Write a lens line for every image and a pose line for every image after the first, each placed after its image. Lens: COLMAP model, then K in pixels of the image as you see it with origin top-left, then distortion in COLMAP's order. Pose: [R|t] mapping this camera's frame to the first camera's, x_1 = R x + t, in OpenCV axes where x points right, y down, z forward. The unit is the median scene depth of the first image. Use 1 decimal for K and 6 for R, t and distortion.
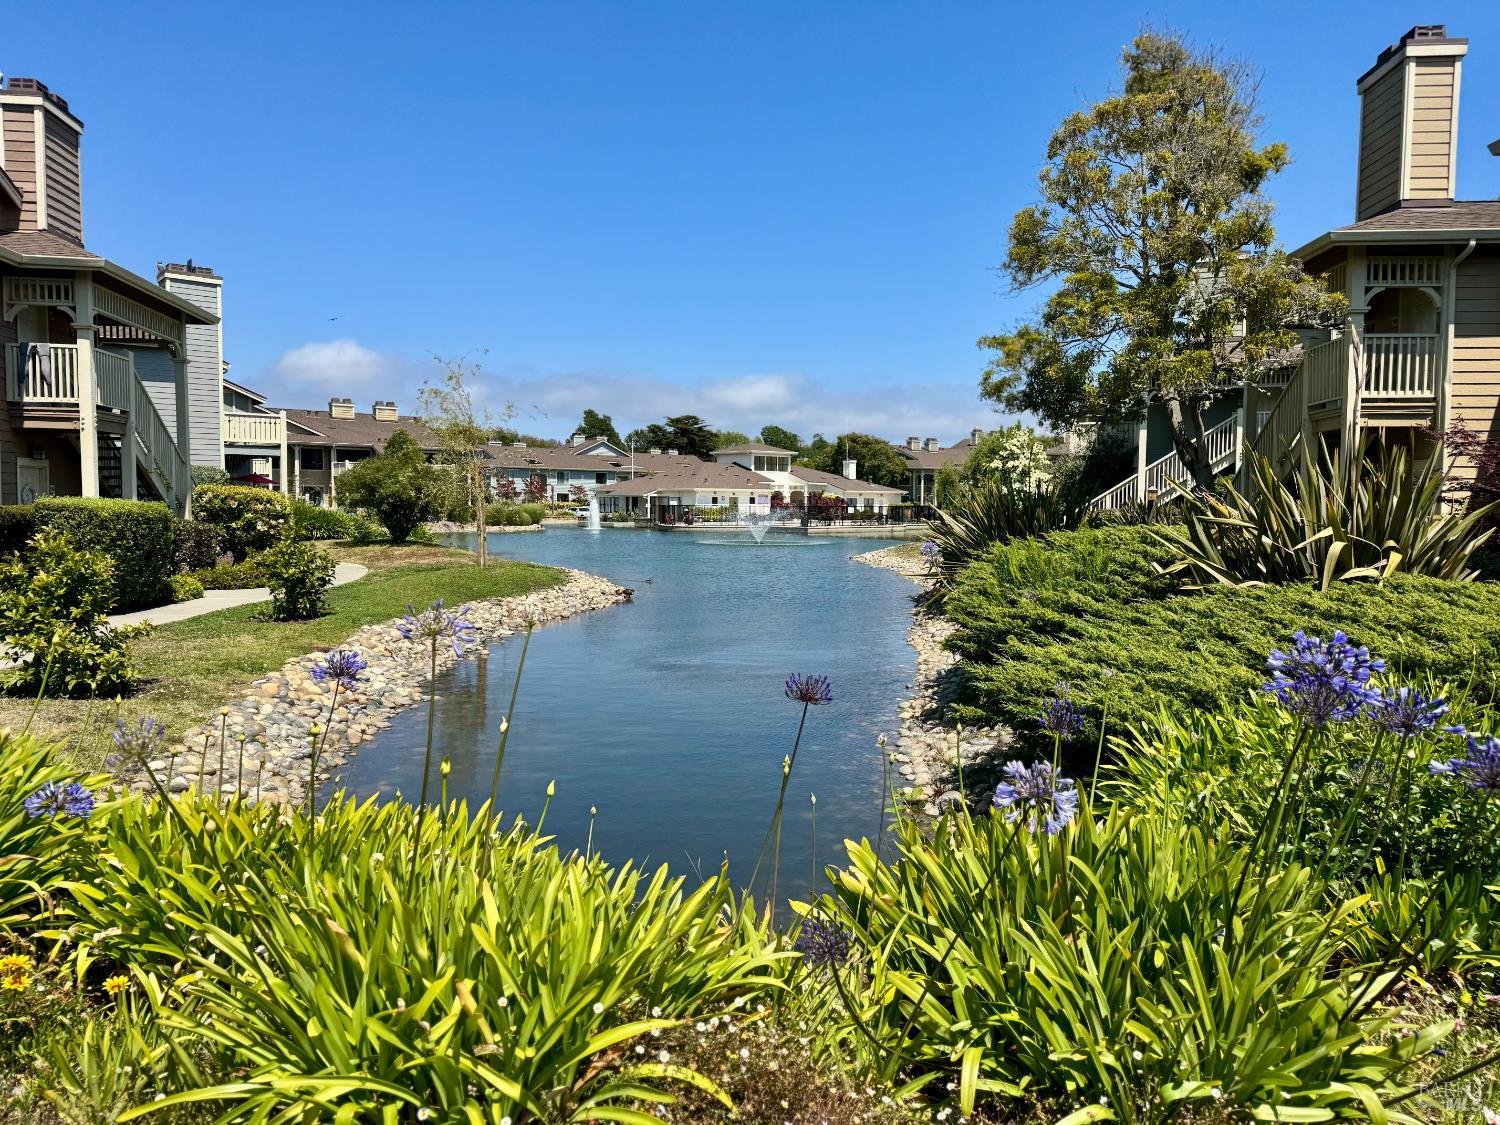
lens RADIAL K [[1049.1, 0, 750.0], [0, 1049.1, 562.5], [0, 0, 1]] dist [0.113324, -0.000086]
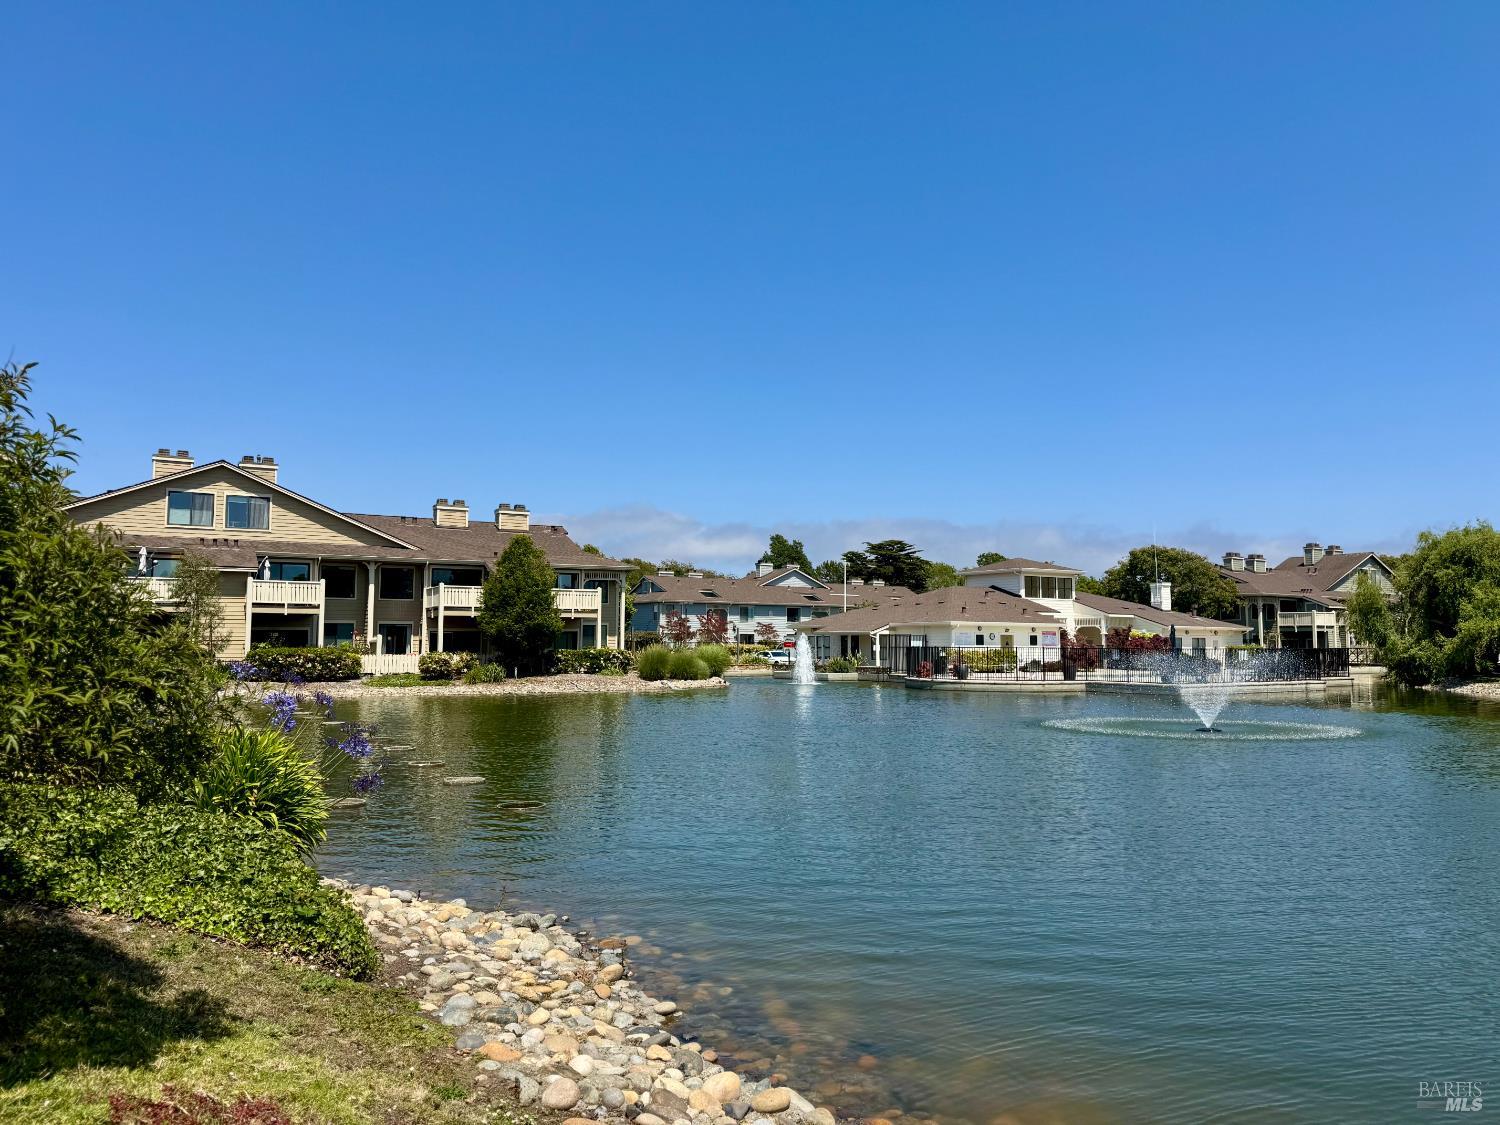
lens RADIAL K [[1049.1, 0, 750.0], [0, 1049.1, 562.5], [0, 0, 1]] dist [0.113324, -0.000086]
pose [[0.986791, -0.017208, -0.161083, -0.053522], [-0.004912, 0.990707, -0.135925, -0.012783], [0.161925, 0.134921, 0.977536, 0.249984]]
